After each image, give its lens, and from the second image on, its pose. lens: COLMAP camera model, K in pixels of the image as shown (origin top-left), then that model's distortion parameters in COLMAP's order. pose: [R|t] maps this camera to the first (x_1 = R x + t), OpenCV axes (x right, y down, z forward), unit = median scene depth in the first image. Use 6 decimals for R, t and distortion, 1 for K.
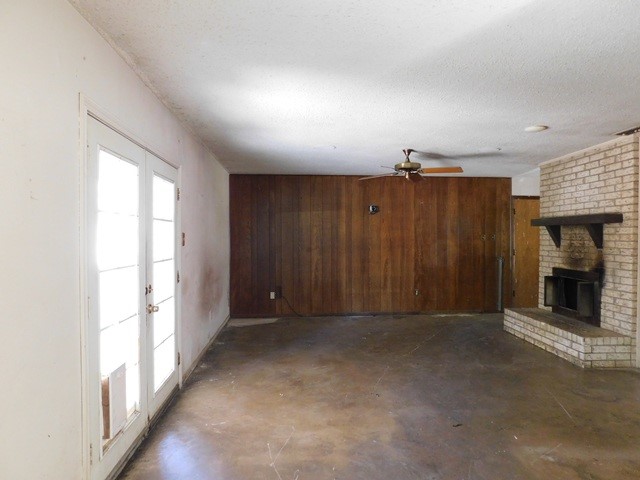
lens RADIAL K [[429.4, 0, 320.5], [0, 429.4, 238.7], [0, 0, 1]] dist [-0.039205, 0.015162]
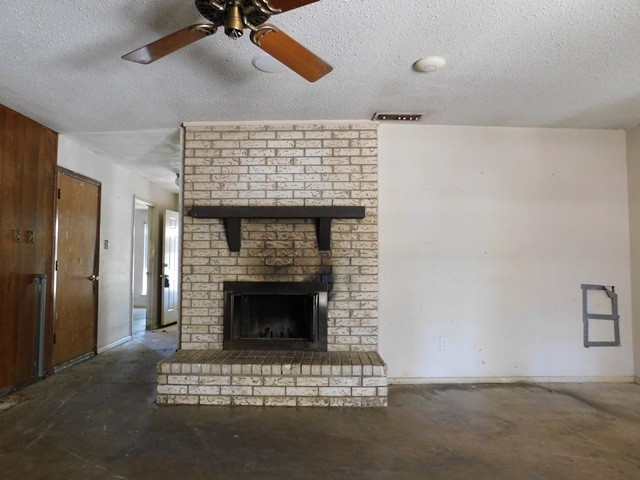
lens RADIAL K [[429.4, 0, 320.8], [0, 429.4, 237.2], [0, 0, 1]] dist [-0.039205, 0.015162]
pose [[0.047053, 0.051954, 0.997540, -0.138892], [0.004750, 0.998624, -0.052235, 0.040532], [-0.998881, 0.007196, 0.046742, 0.972314]]
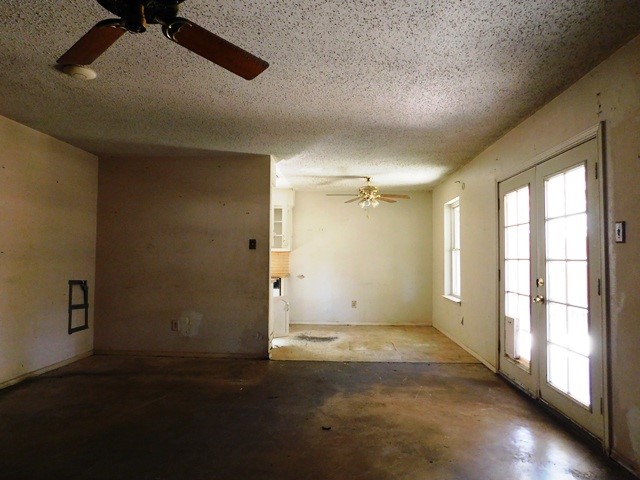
lens RADIAL K [[429.4, 0, 322.7], [0, 429.4, 241.3], [0, 0, 1]] dist [-0.039205, 0.015162]
pose [[-0.993064, -0.000523, 0.117576, 0.031377], [-0.003834, 0.999603, -0.027930, 0.026794], [-0.117515, -0.028187, -0.992671, 1.399577]]
